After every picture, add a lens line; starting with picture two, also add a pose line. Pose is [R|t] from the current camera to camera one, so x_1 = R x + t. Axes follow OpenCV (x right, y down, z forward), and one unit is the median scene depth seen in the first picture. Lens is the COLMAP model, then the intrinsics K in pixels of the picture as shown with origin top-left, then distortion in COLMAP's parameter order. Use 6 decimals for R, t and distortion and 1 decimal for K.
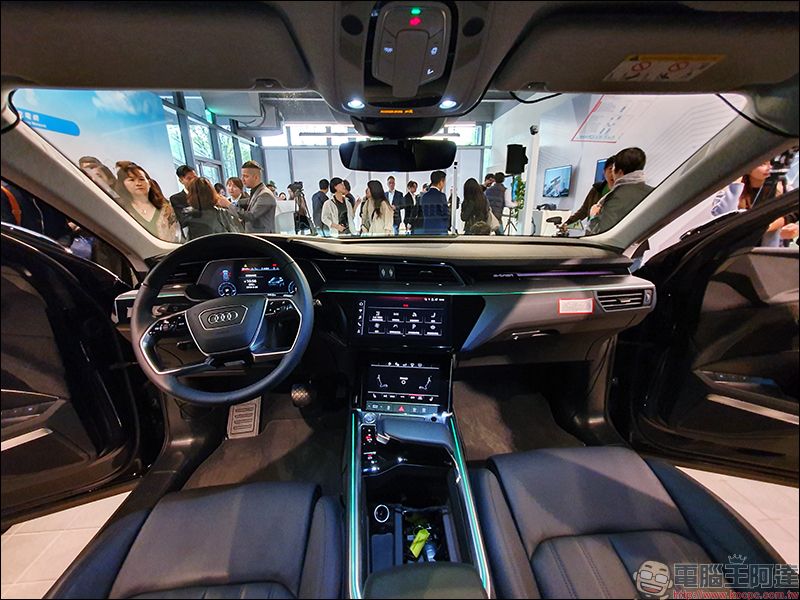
lens RADIAL K [[327.1, 0, 400.0], [0, 327.1, 300.0], [0, 0, 1]] dist [0.021372, 0.000264]
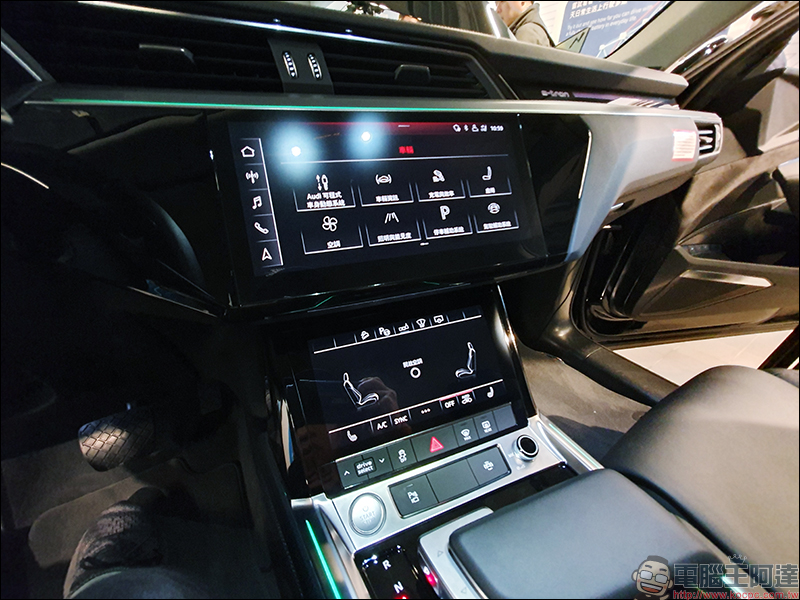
lens RADIAL K [[327.1, 0, 400.0], [0, 327.1, 300.0], [0, 0, 1]] dist [0.021372, 0.000264]
pose [[0.890285, -0.206547, 0.405871, -0.146119], [0.126706, 0.968387, 0.214878, 0.088298], [-0.437422, -0.139876, 0.888311, 0.703612]]
